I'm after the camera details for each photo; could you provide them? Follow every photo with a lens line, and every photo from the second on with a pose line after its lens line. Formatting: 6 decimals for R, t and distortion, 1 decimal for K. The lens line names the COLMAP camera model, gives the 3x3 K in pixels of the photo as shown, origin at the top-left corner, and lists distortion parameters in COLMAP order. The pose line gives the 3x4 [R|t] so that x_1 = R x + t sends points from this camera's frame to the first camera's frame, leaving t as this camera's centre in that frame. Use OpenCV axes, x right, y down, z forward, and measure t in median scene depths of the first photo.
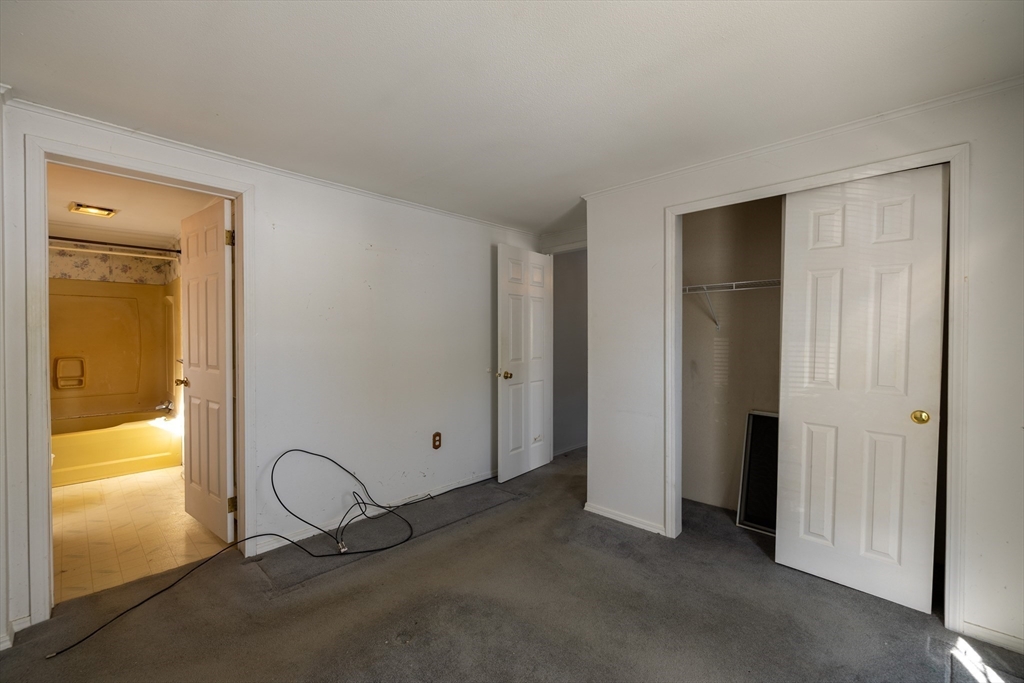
lens RADIAL K [[448.9, 0, 510.8], [0, 448.9, 342.1], [0, 0, 1]] dist [0.000050, -0.000176]
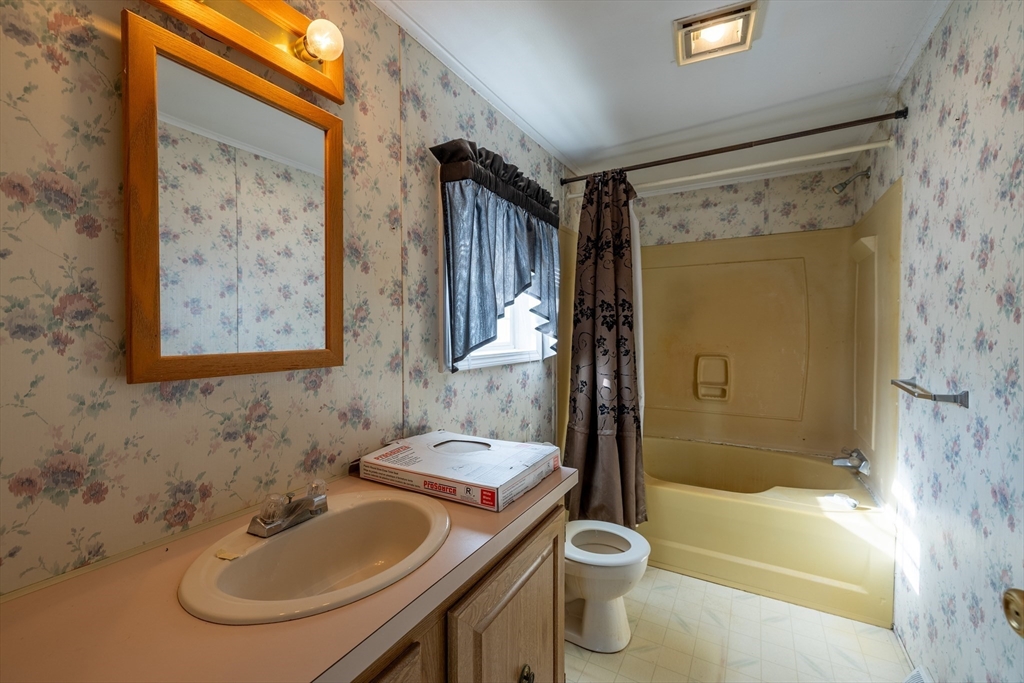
lens RADIAL K [[428.0, 0, 519.7], [0, 428.0, 337.0], [0, 0, 1]] dist [0.001186, -0.001417]
pose [[0.285612, 0.020300, -0.958130, -0.429507], [-0.012319, 0.999771, 0.017510, -0.000935], [0.958266, 0.006802, 0.285796, 0.518331]]
